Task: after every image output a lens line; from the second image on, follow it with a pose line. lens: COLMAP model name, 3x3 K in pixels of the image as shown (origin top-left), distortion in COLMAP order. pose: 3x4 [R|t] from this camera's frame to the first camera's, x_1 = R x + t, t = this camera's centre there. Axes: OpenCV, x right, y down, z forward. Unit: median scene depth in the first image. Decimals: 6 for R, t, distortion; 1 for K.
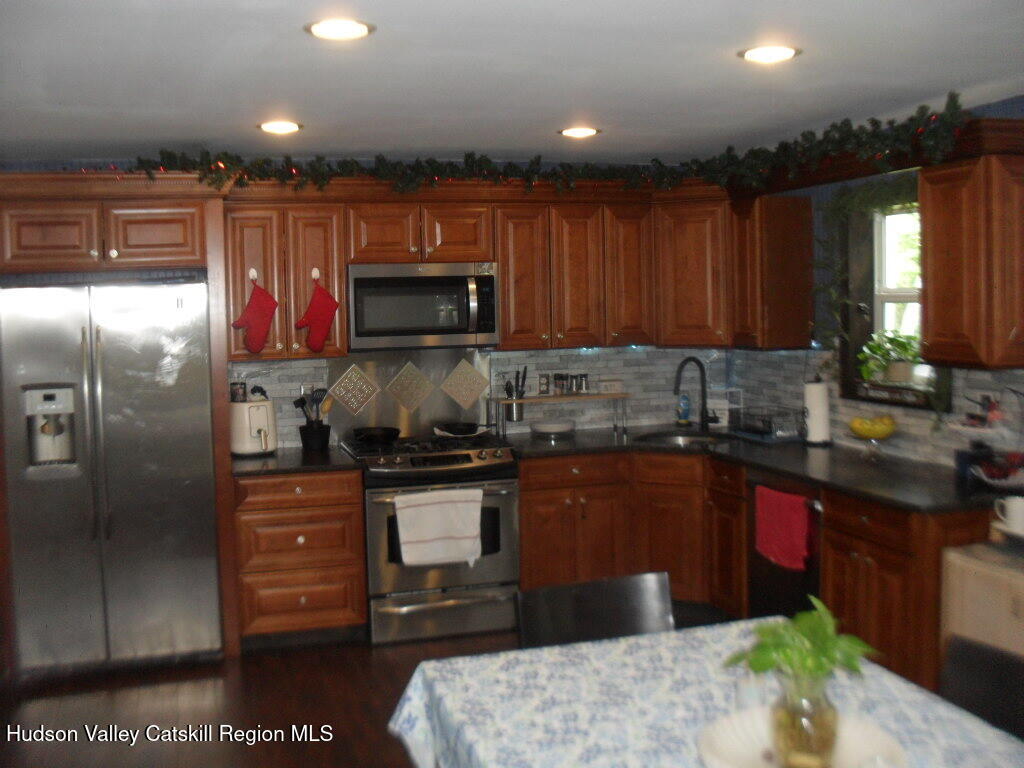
lens RADIAL K [[1068.1, 0, 512.0], [0, 1068.1, 384.0], [0, 0, 1]] dist [-0.215010, 0.265894]
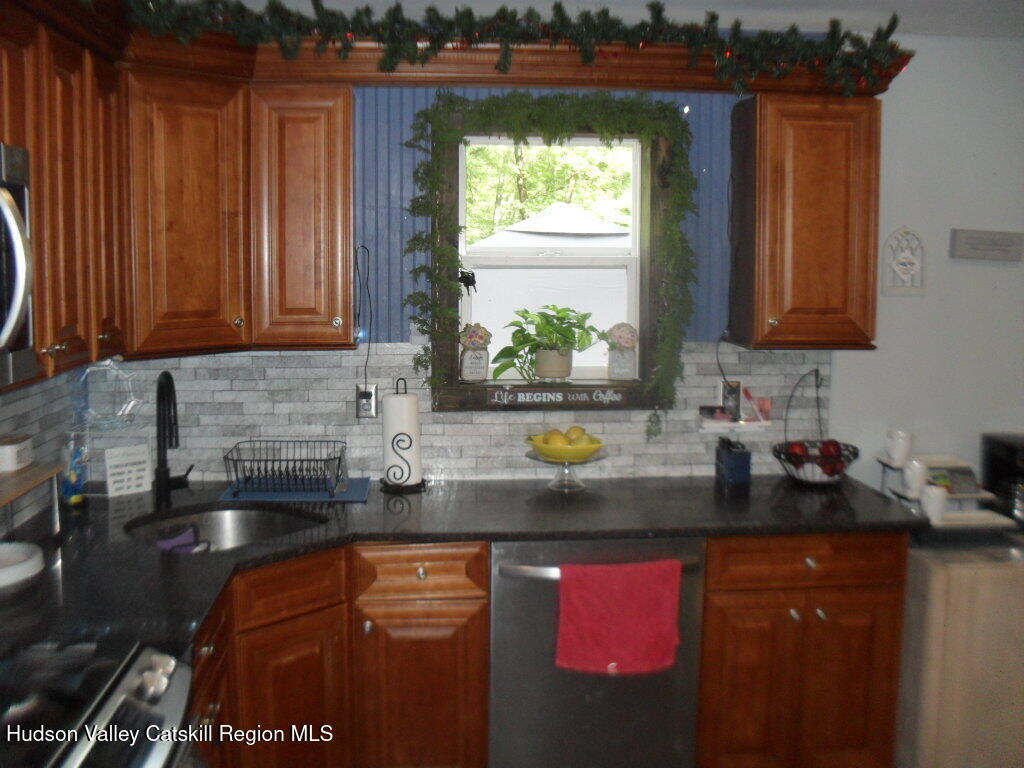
lens RADIAL K [[1068.1, 0, 512.0], [0, 1068.1, 384.0], [0, 0, 1]] dist [-0.215010, 0.265894]
pose [[0.237500, -0.088555, 0.967343, -0.360749], [0.072206, 0.994690, 0.073331, -0.055320], [-0.968700, 0.052432, 0.242633, 0.884446]]
